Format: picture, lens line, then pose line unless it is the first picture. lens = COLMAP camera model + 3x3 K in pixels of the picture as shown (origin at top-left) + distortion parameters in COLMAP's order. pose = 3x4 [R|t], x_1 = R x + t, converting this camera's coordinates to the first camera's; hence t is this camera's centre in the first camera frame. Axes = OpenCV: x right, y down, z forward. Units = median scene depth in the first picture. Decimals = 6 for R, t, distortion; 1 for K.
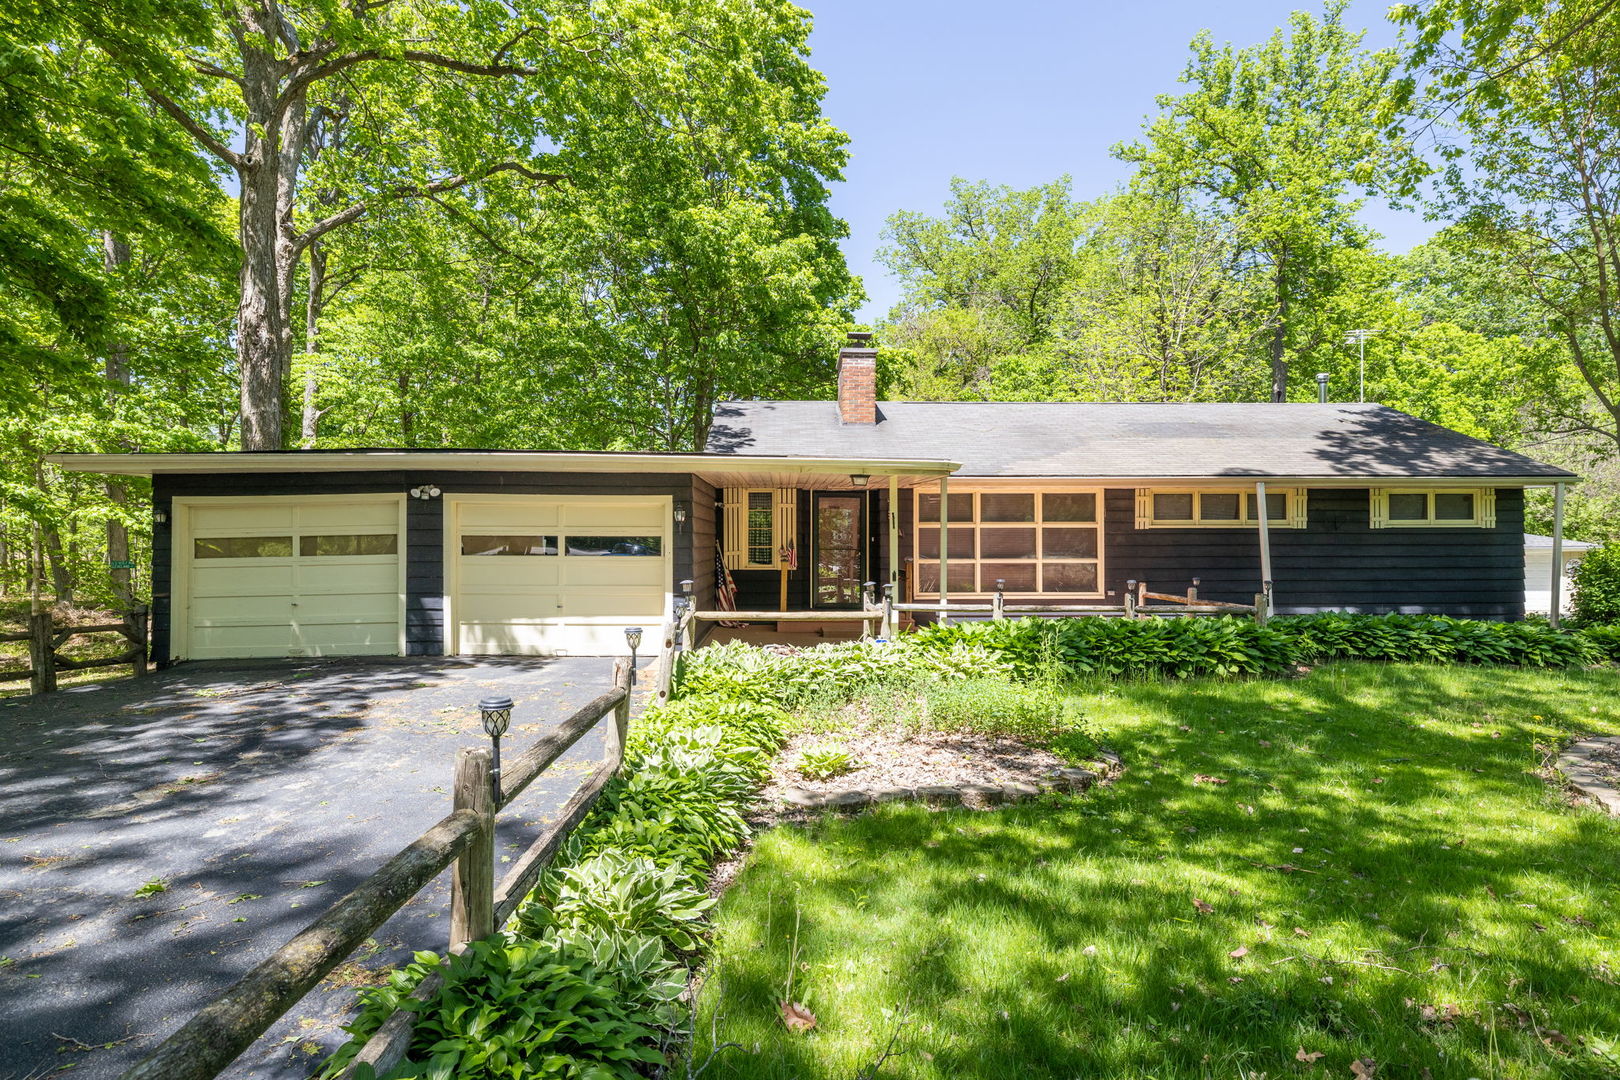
lens RADIAL K [[677.8, 0, 814.1], [0, 677.8, 546.7], [0, 0, 1]] dist [-0.001442, -0.000091]
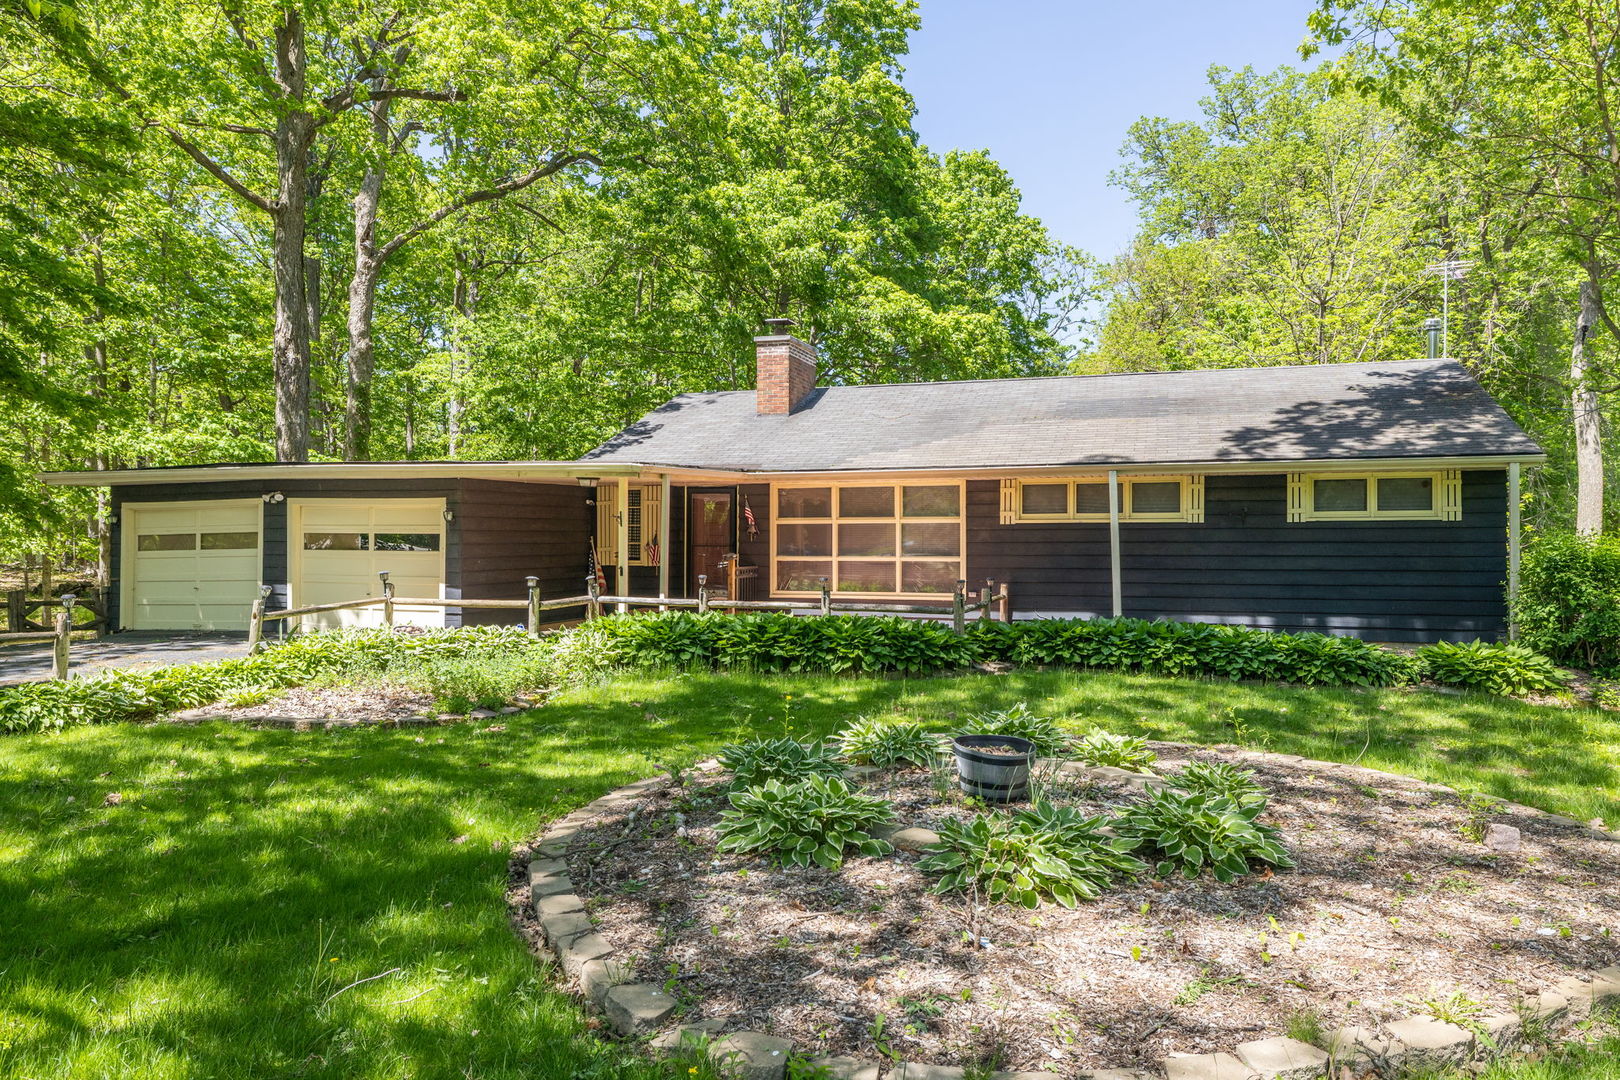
lens RADIAL K [[788.7, 0, 800.3], [0, 788.7, 541.5], [0, 0, 1]] dist [0.001526, -0.000359]
pose [[0.966693, 0.001500, -0.255936, 0.491631], [-0.002022, 0.999996, -0.001776, -0.000599], [0.255932, 0.002234, 0.966692, -0.084210]]
